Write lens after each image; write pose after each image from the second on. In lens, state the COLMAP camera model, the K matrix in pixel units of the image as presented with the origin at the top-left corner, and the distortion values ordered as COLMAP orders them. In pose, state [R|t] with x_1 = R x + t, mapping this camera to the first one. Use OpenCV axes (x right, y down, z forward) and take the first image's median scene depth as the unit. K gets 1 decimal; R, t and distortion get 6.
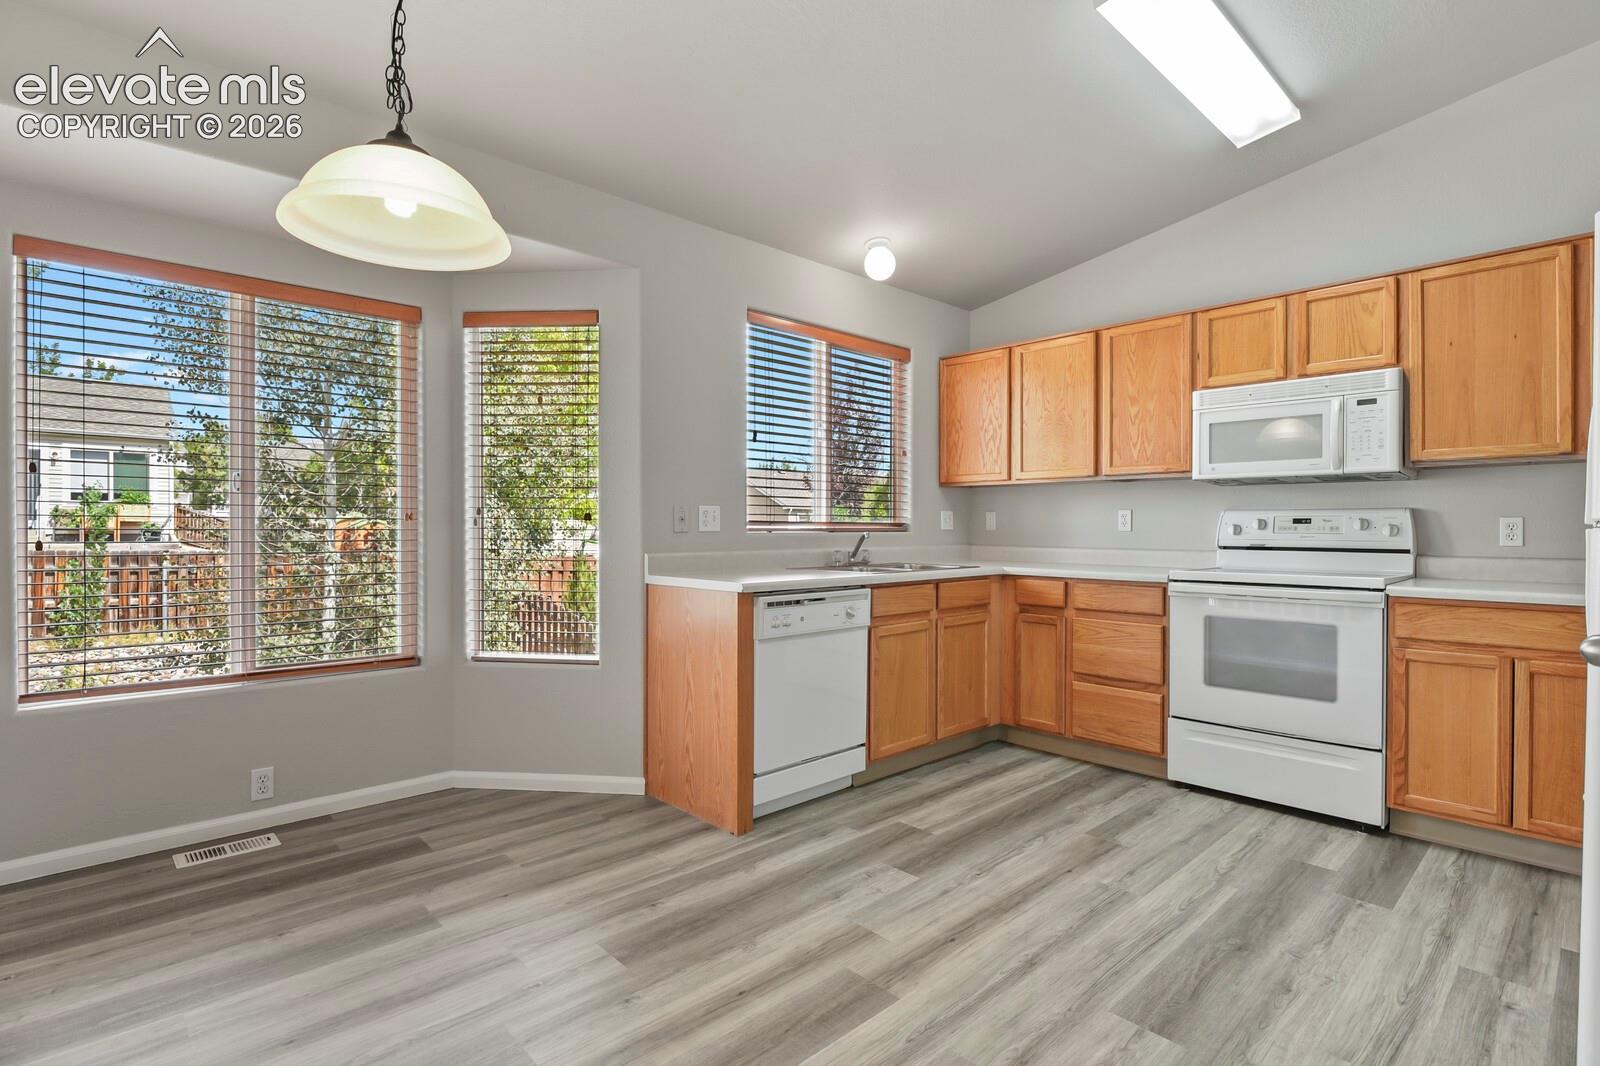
lens RADIAL K [[771.8, 0, 799.2], [0, 771.8, 532.5], [0, 0, 1]] dist [-0.011441, -0.006212]
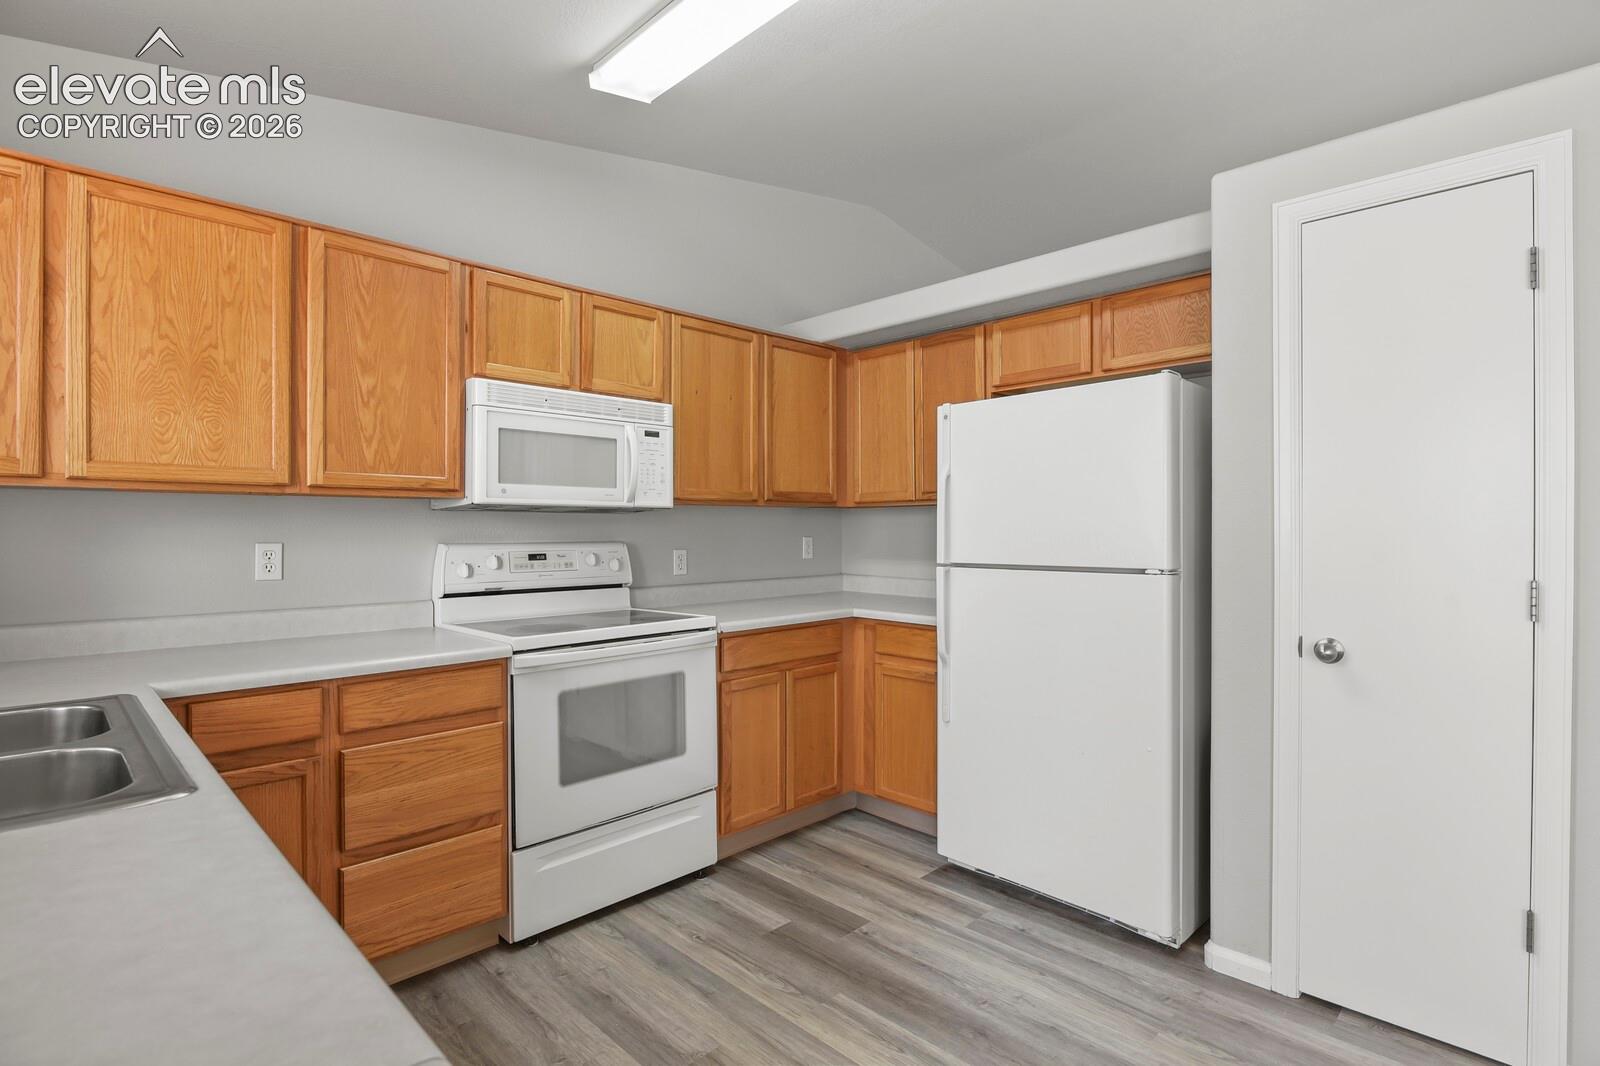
lens RADIAL K [[771.8, 0, 809.5], [0, 771.8, 536.6], [0, 0, 1]] dist [-0.011441, -0.006212]
pose [[-0.043173, -0.010927, 0.999008, -0.225472], [0.009879, 0.999887, 0.011363, -0.049404], [-0.999019, 0.010359, -0.043060, 0.822047]]
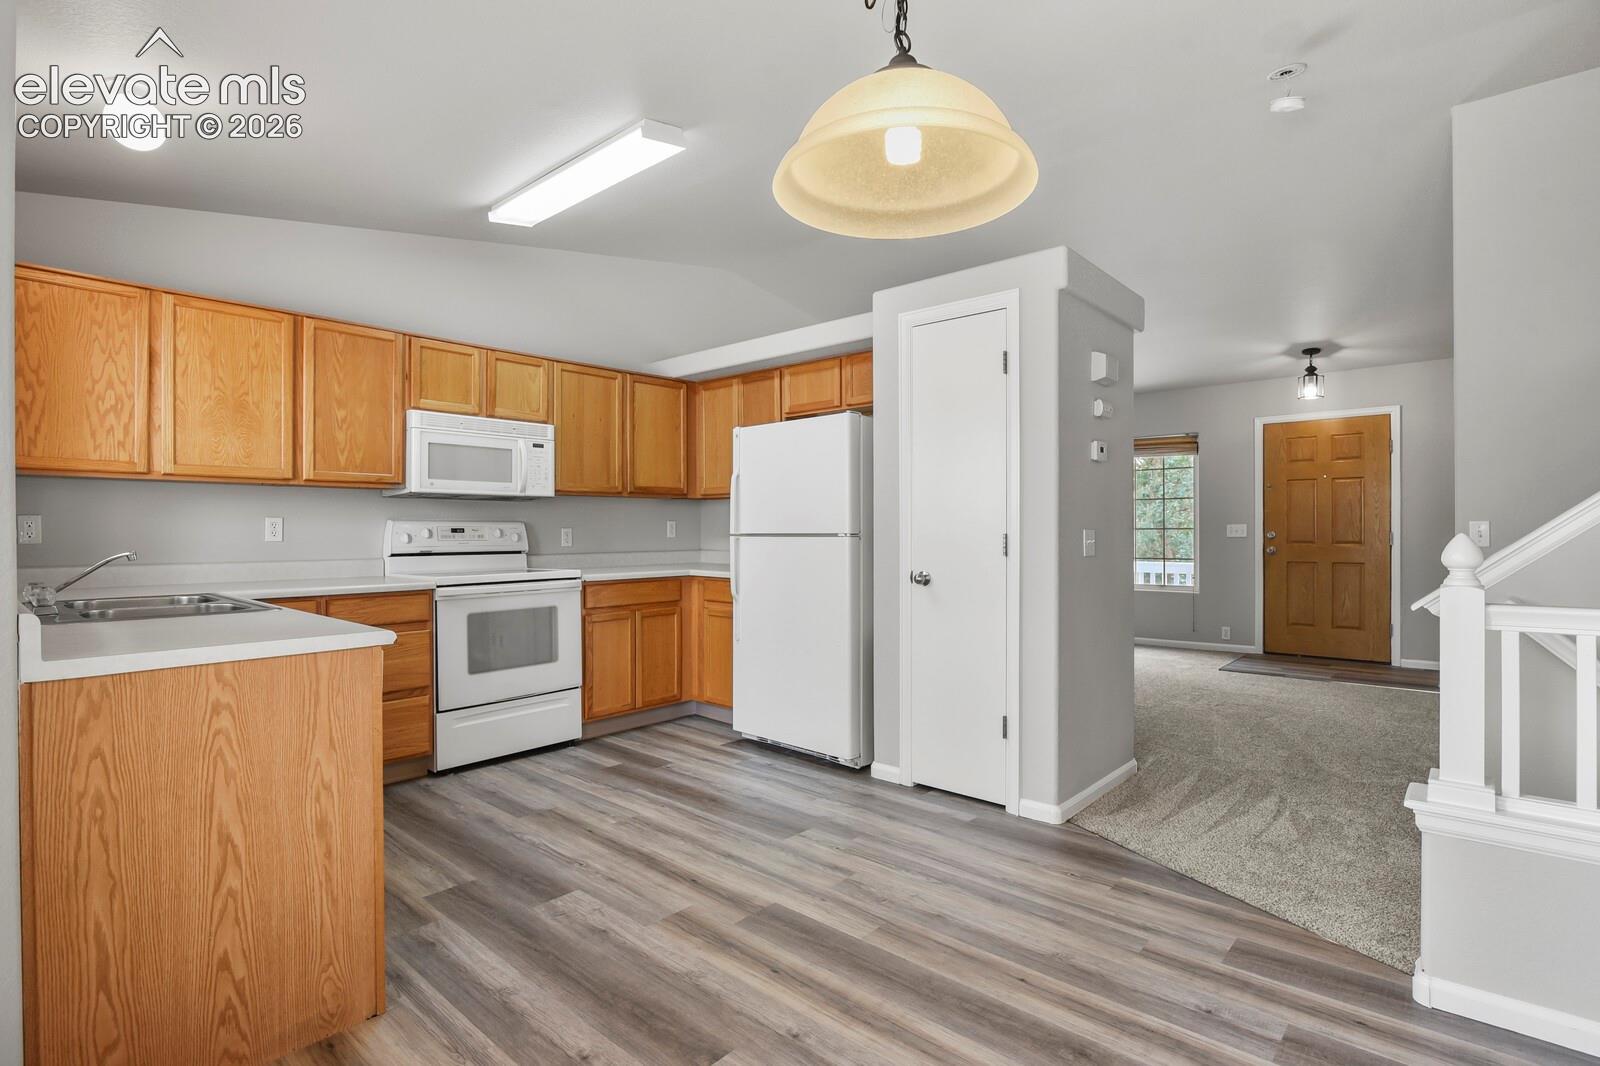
lens RADIAL K [[771.8, 0, 811.4], [0, 771.8, 538.5], [0, 0, 1]] dist [-0.011441, -0.006212]
pose [[-0.101438, -0.012300, 0.994766, -0.687093], [0.009474, 0.999866, 0.013330, -0.015050], [-0.994797, 0.010777, -0.101307, 0.630365]]
